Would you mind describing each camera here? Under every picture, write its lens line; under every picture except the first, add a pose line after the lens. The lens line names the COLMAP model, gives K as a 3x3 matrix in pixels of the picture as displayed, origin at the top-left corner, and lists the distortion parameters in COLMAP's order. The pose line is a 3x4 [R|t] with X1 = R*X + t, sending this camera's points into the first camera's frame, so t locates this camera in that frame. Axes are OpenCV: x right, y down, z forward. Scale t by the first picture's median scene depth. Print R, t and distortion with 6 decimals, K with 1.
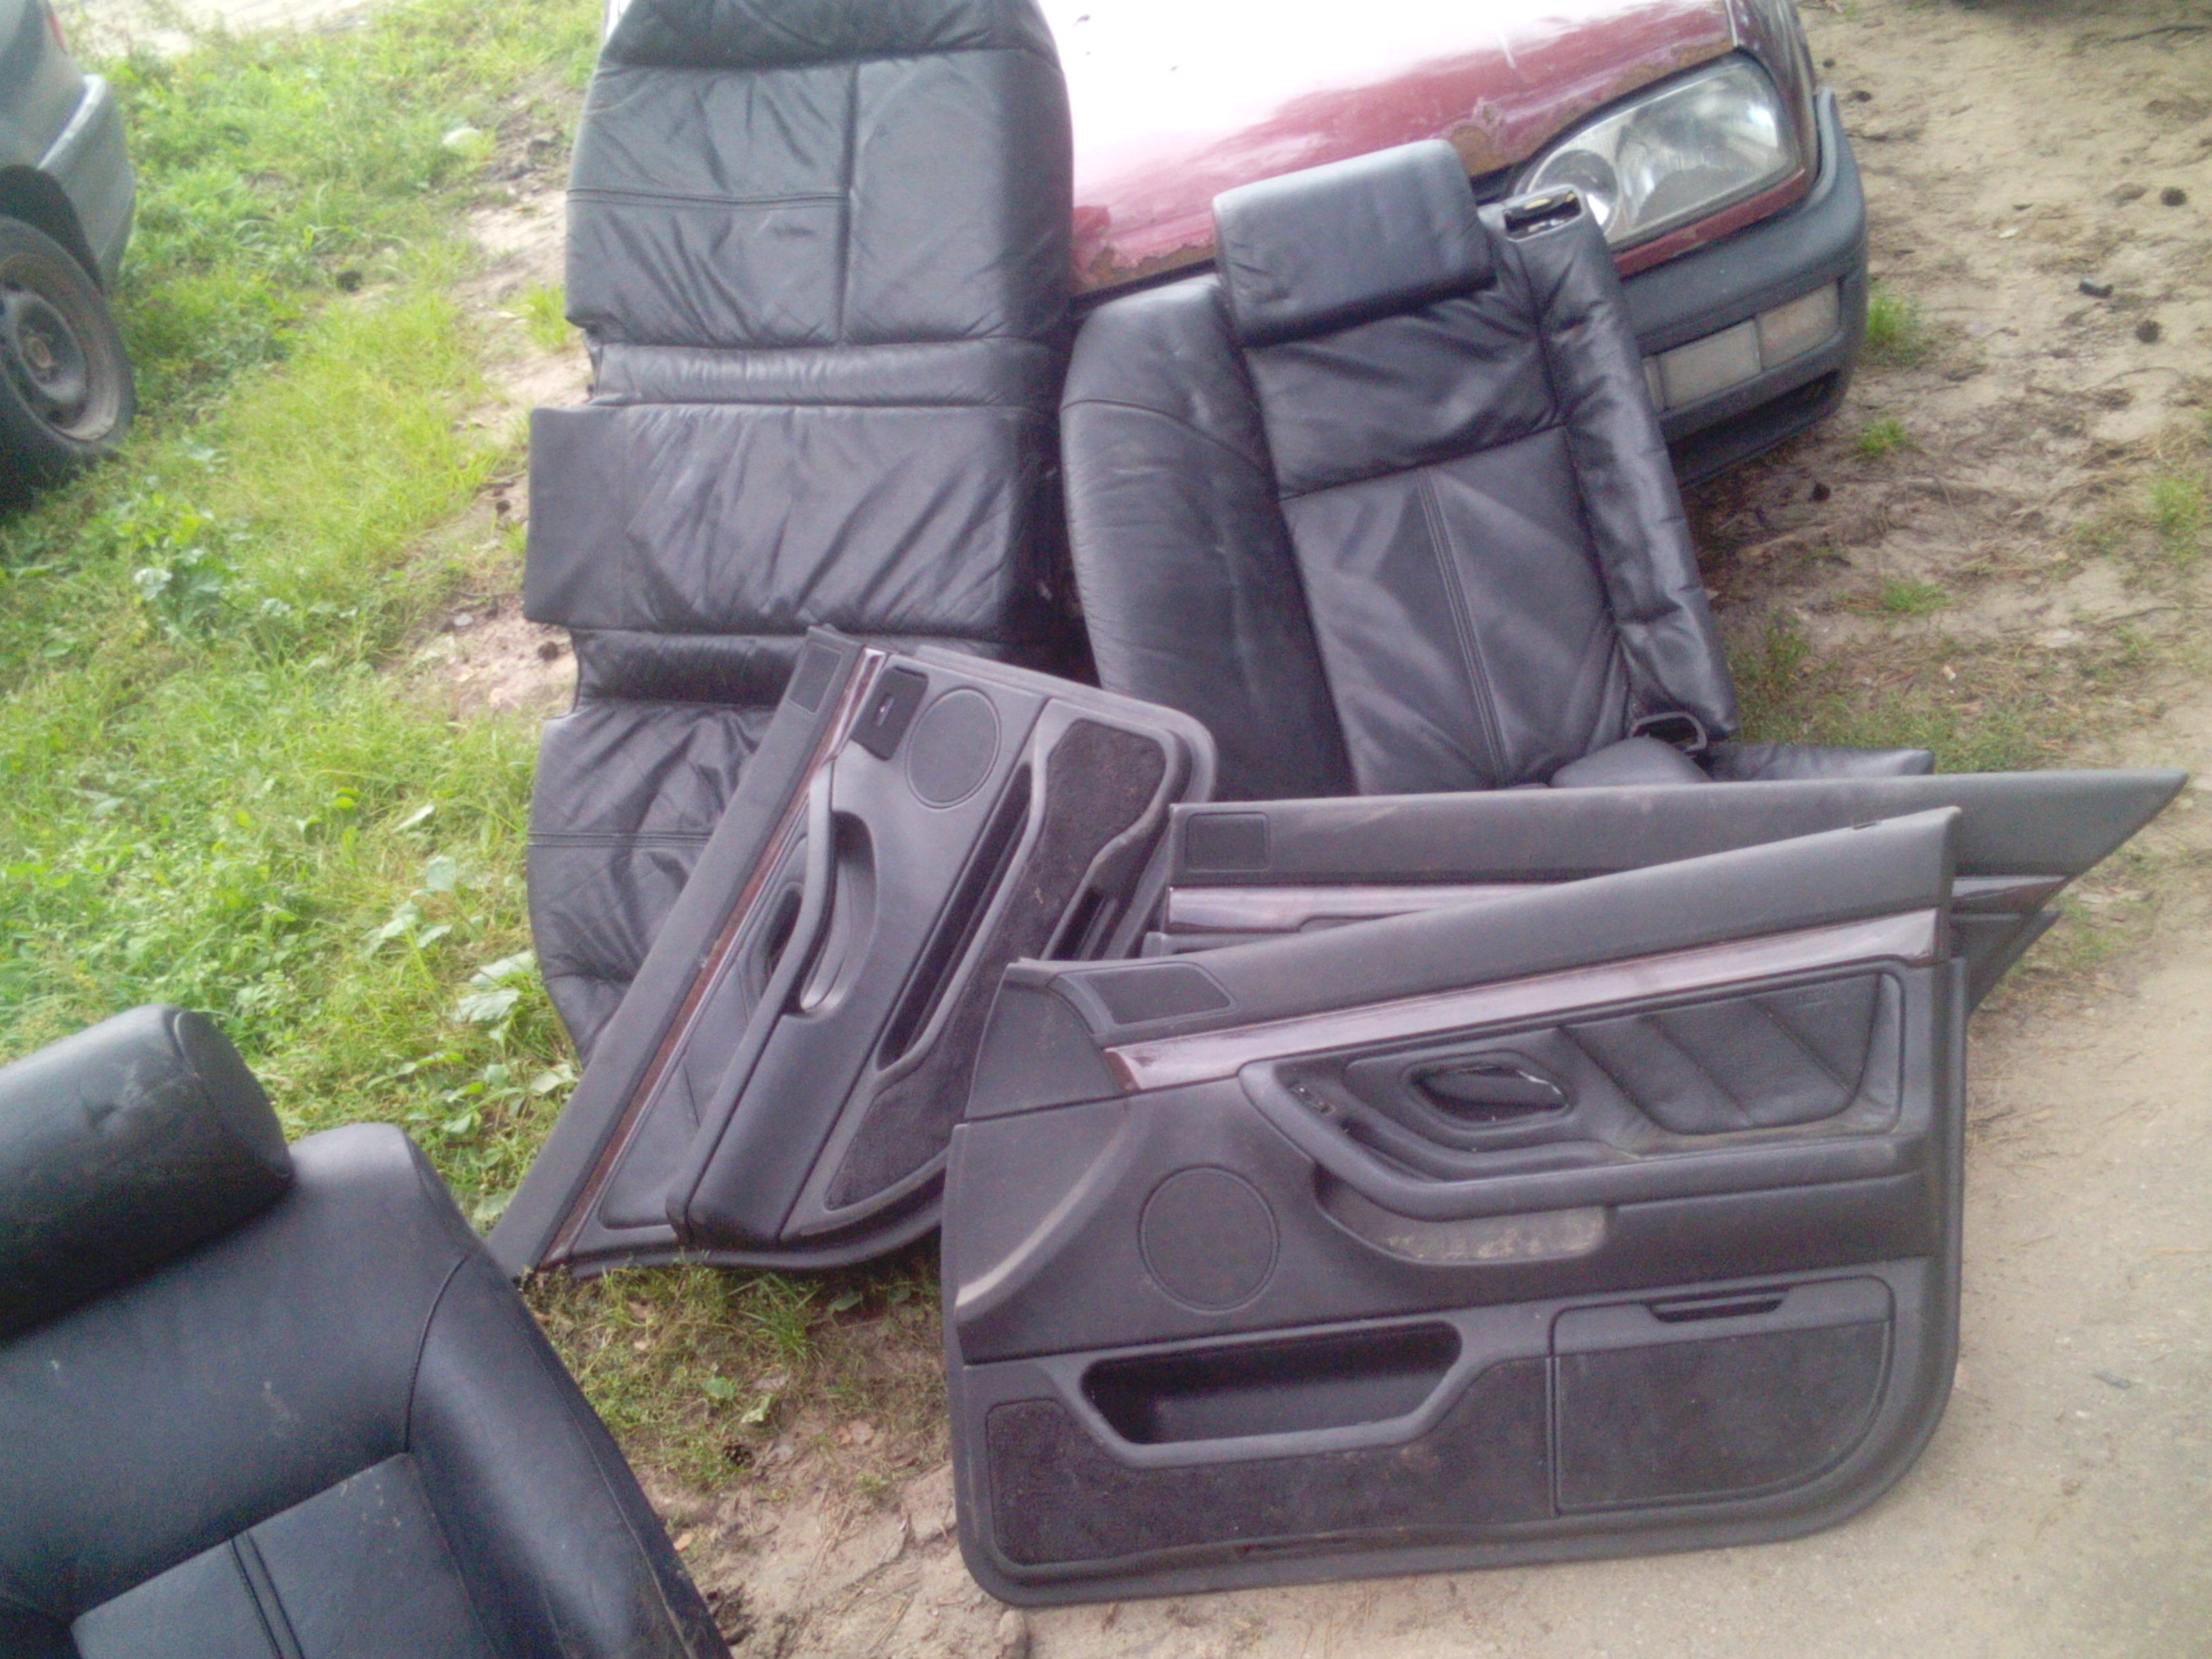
lens RADIAL K [[2534.7, 0, 1123.1], [0, 2534.7, 920.2], [0, 0, 1]] dist [0.123614, -0.321553]
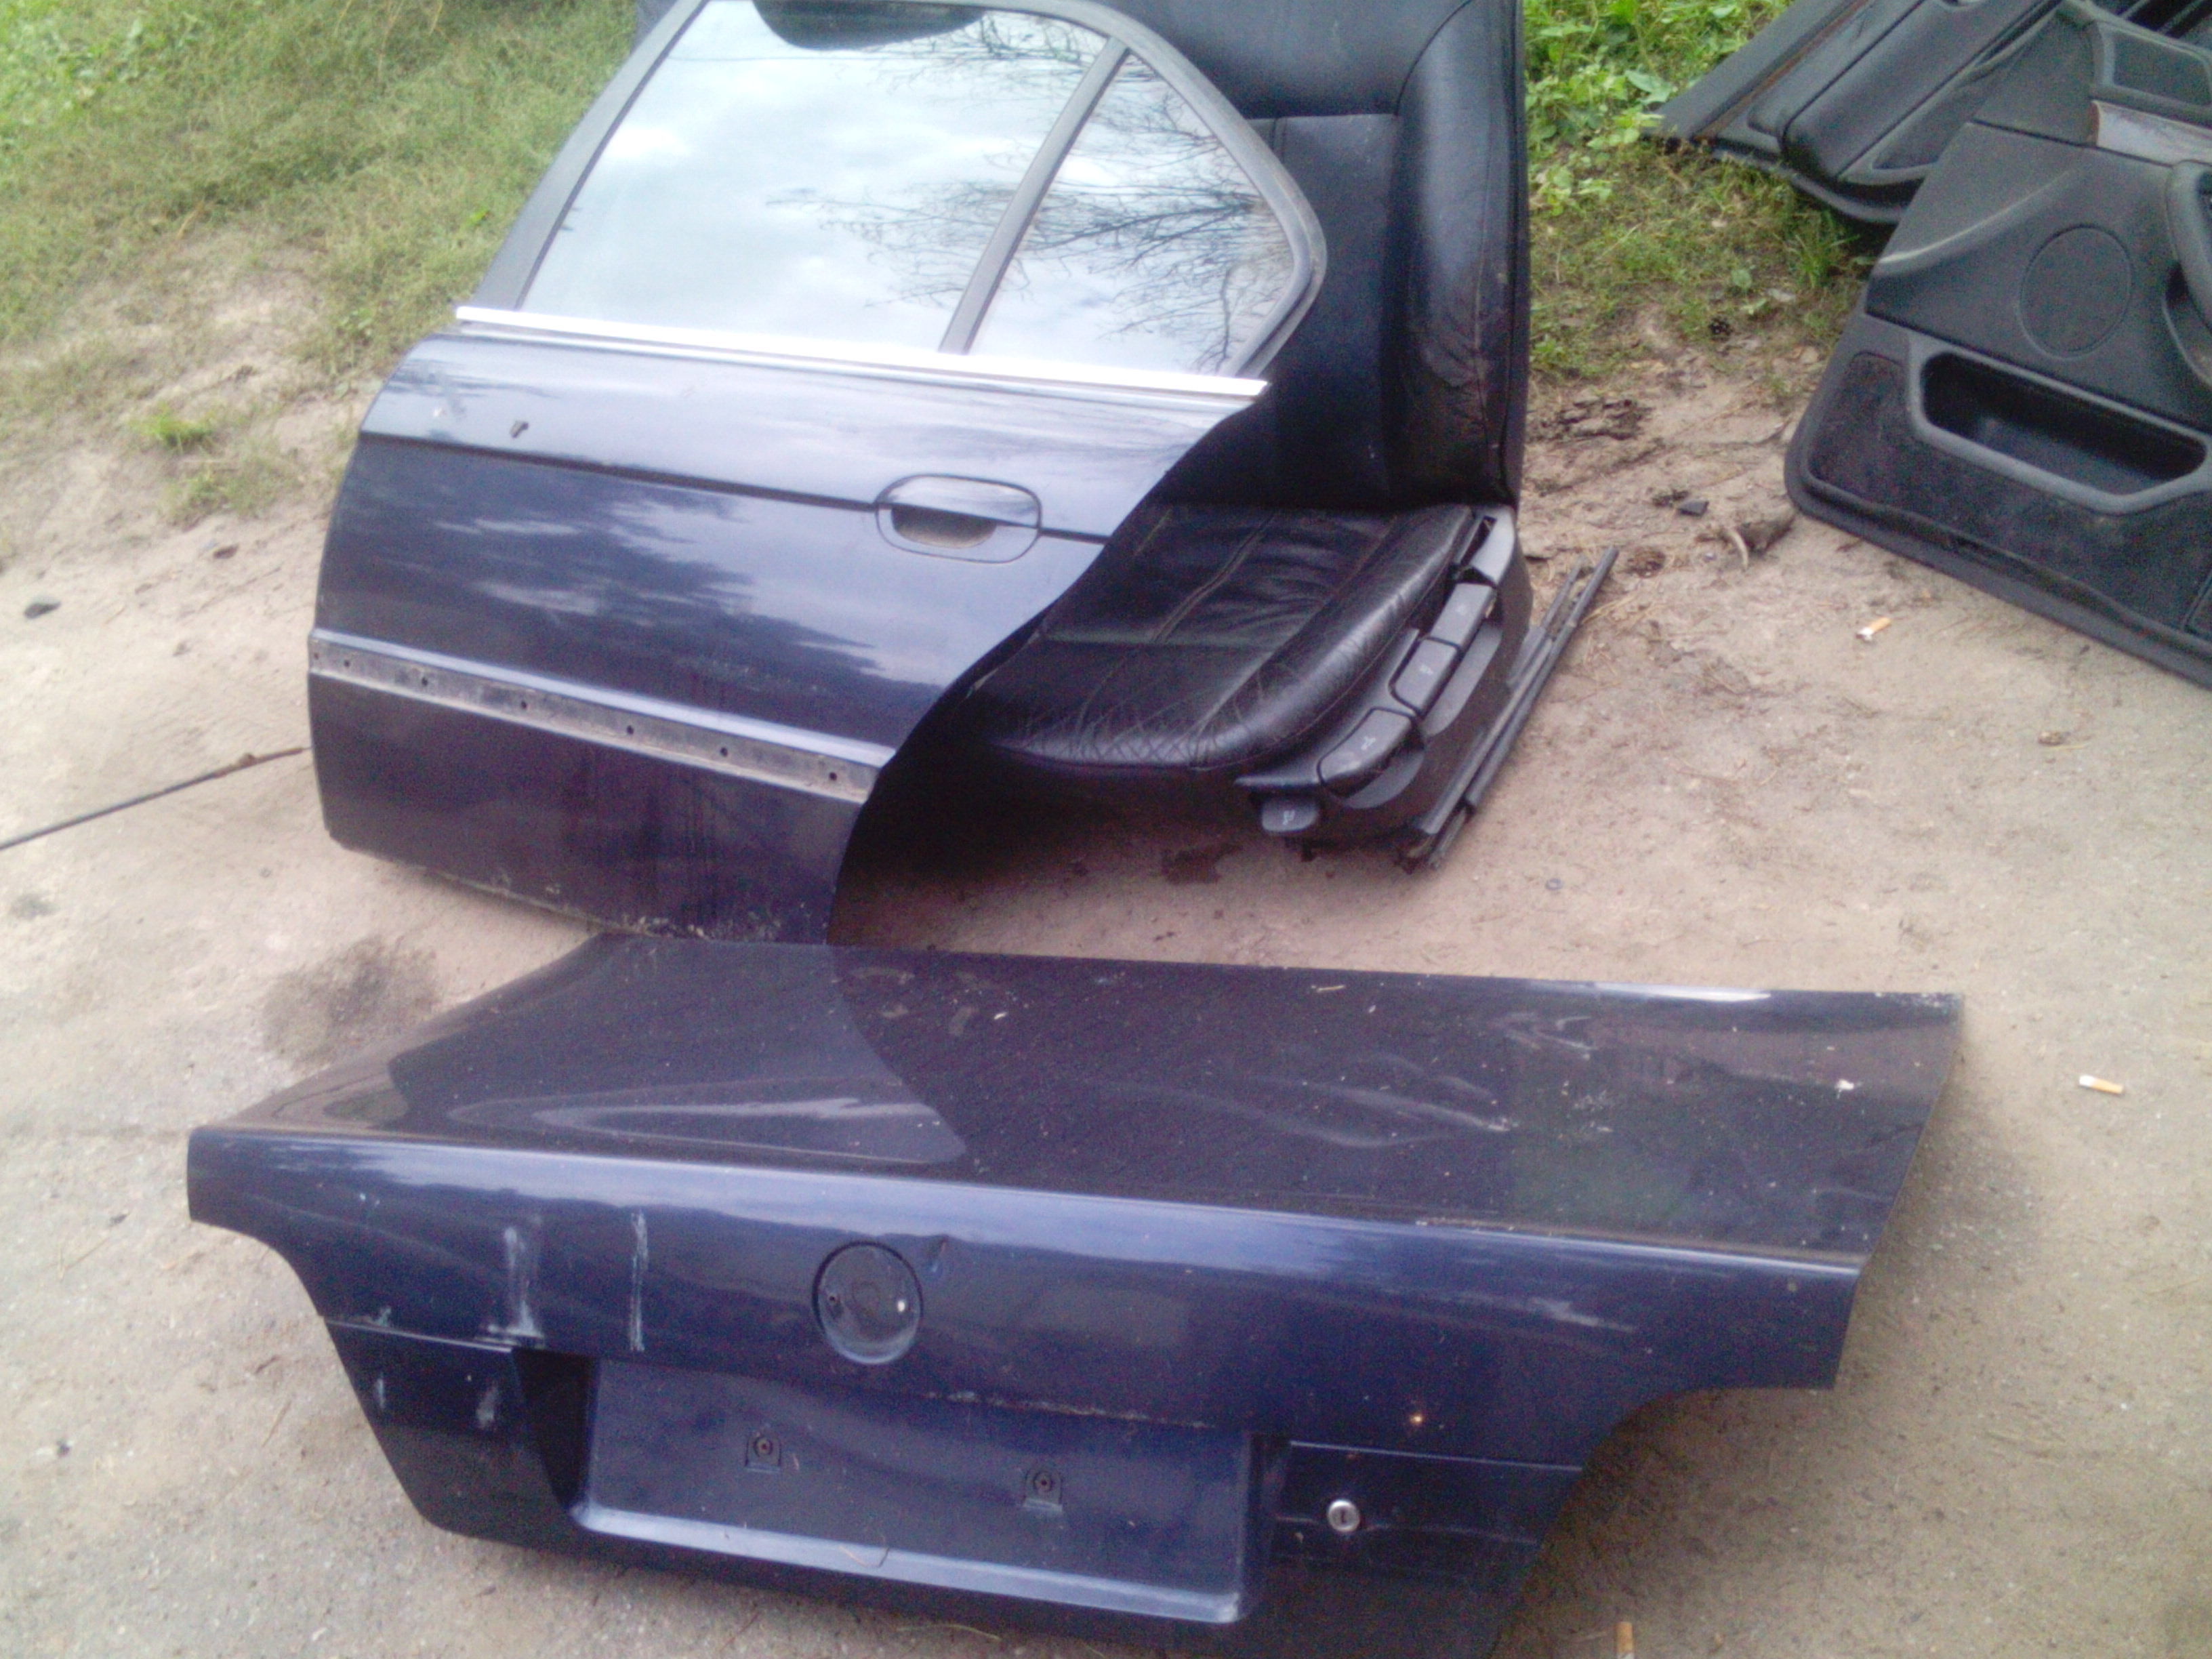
lens RADIAL K [[2534.7, 0, 1123.1], [0, 2534.7, 920.2], [0, 0, 1]] dist [0.123614, -0.321553]
pose [[0.697476, 0.552966, -0.455802, 0.411280], [-0.365638, 0.821639, 0.437284, 0.009373], [0.616309, -0.138336, 0.775259, -0.197827]]
